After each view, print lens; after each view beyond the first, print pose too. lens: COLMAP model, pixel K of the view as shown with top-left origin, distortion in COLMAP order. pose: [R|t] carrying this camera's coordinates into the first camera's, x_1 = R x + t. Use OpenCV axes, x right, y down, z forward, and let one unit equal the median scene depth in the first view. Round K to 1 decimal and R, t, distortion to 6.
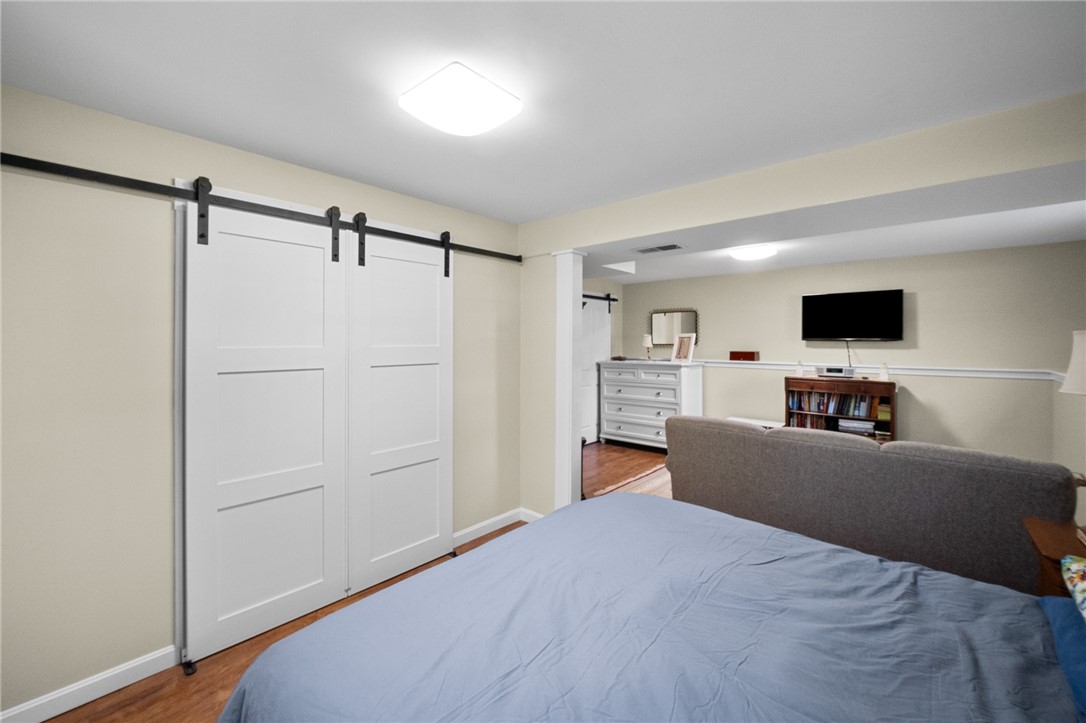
lens RADIAL K [[444.1, 0, 537.3], [0, 444.1, 350.9], [0, 0, 1]] dist [-0.000263, 0.000104]
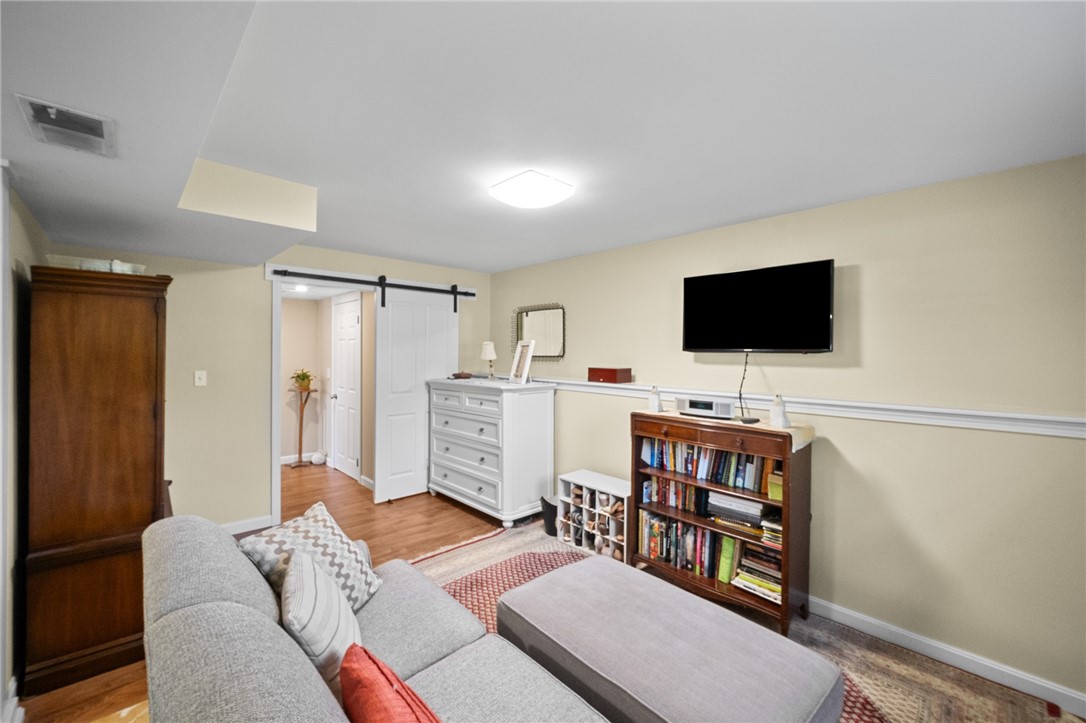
lens RADIAL K [[444.1, 0, 548.2], [0, 444.1, 360.2], [0, 0, 1]] dist [-0.000263, 0.000104]
pose [[0.995481, 0.008738, -0.094557, 0.496286], [-0.009161, 0.999950, -0.004045, -0.007730], [0.094517, 0.004893, 0.995511, 0.396528]]
